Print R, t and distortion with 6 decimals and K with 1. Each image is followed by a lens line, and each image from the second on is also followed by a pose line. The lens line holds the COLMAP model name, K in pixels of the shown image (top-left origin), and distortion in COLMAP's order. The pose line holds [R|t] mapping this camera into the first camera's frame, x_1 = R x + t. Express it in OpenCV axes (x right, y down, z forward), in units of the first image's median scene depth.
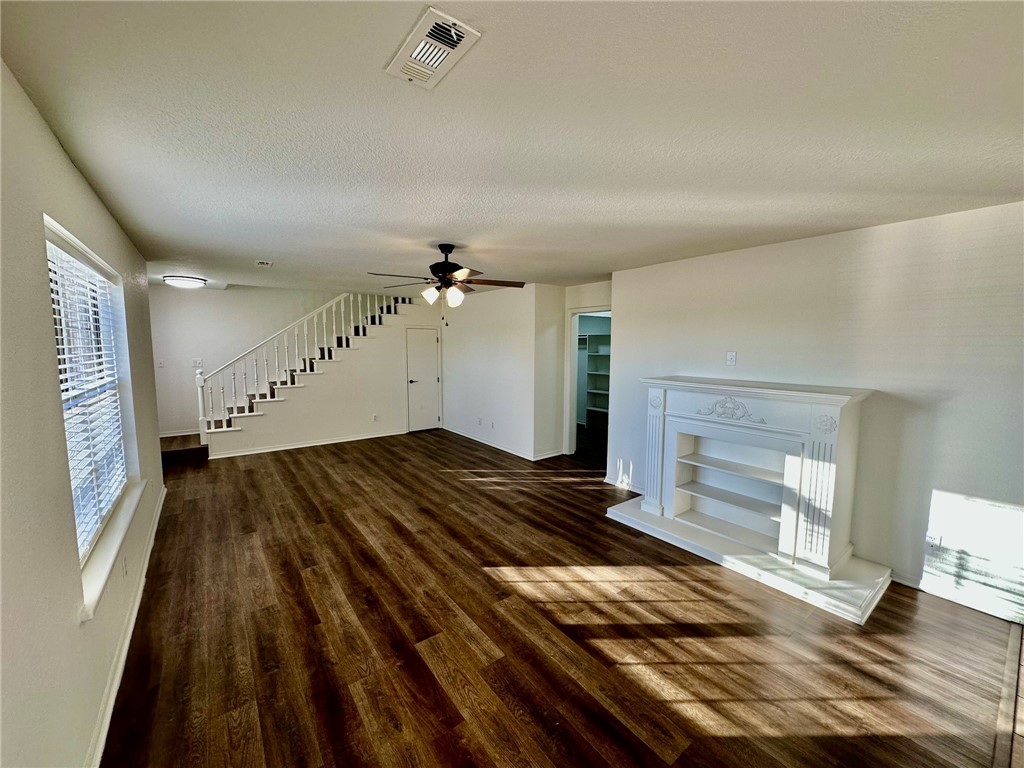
lens RADIAL K [[405.5, 0, 511.7], [0, 405.5, 382.4], [0, 0, 1]] dist [0.000325, 0.000003]
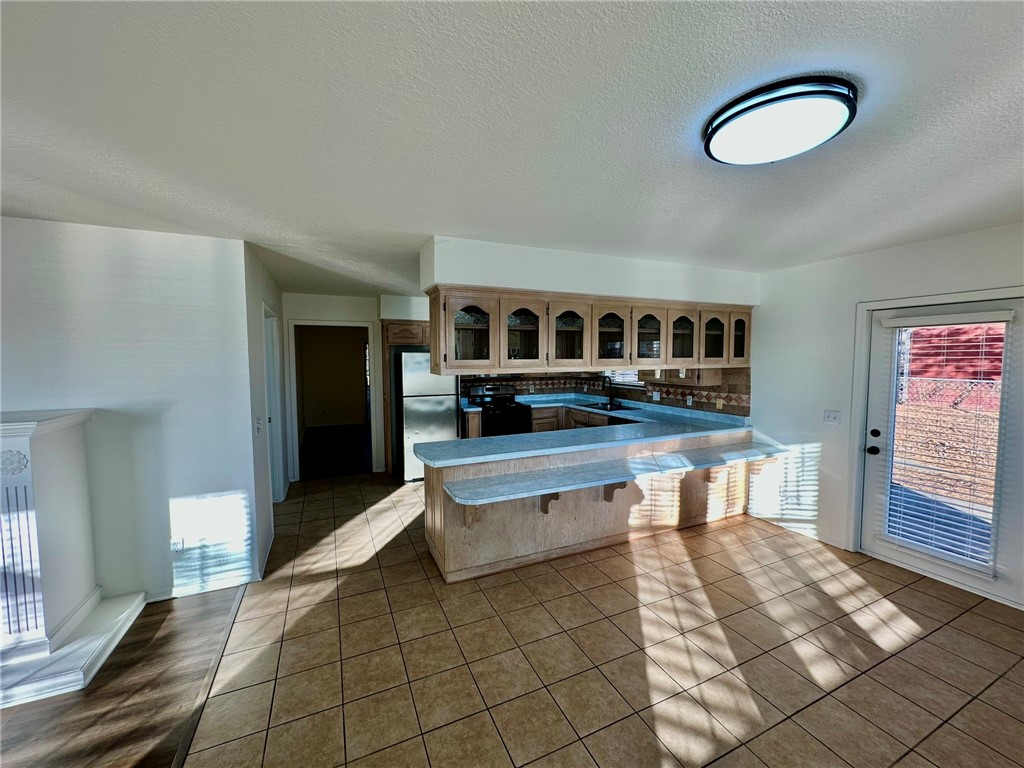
lens RADIAL K [[404.3, 0, 510.7], [0, 404.3, 383.0], [0, 0, 1]] dist [-0.007166, 0.000053]
pose [[0.217120, -0.067819, 0.973786, 0.239702], [0.096477, 0.994190, 0.047729, 0.008551], [-0.971366, 0.083585, 0.222401, -0.085889]]
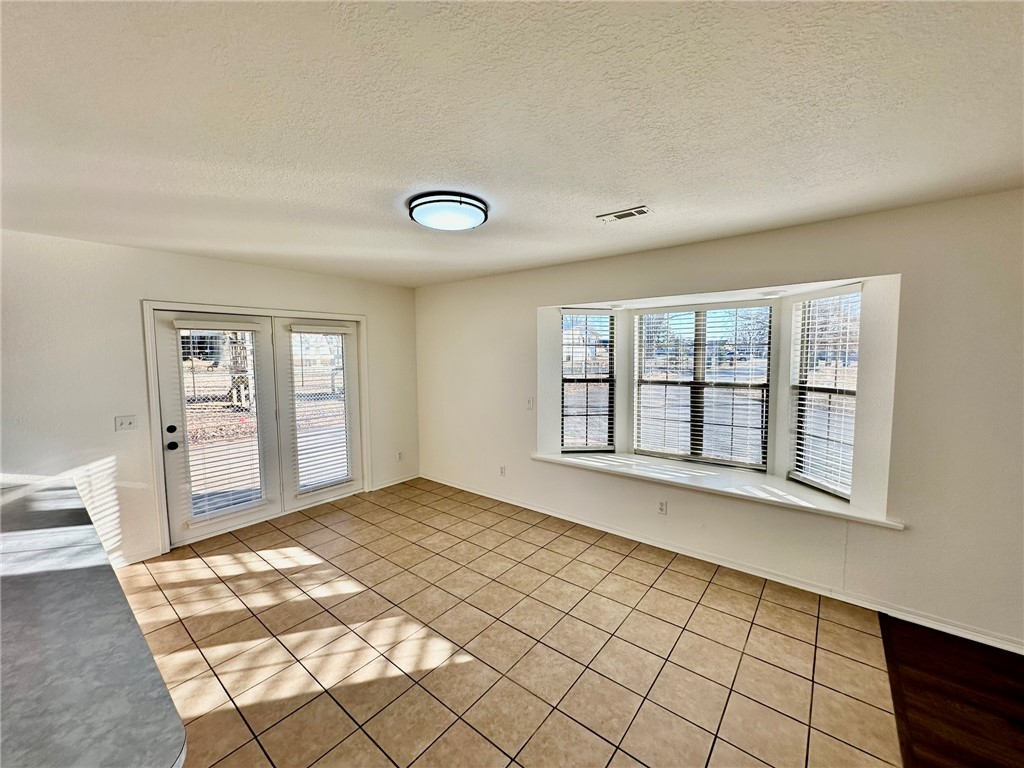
lens RADIAL K [[405.5, 0, 511.7], [0, 405.5, 382.4], [0, 0, 1]] dist [0.000325, 0.000003]
pose [[-0.970605, 0.019901, -0.239856, 0.888553], [-0.019892, 0.986533, 0.162347, -0.045782], [0.239856, 0.162346, -0.957138, 0.546151]]
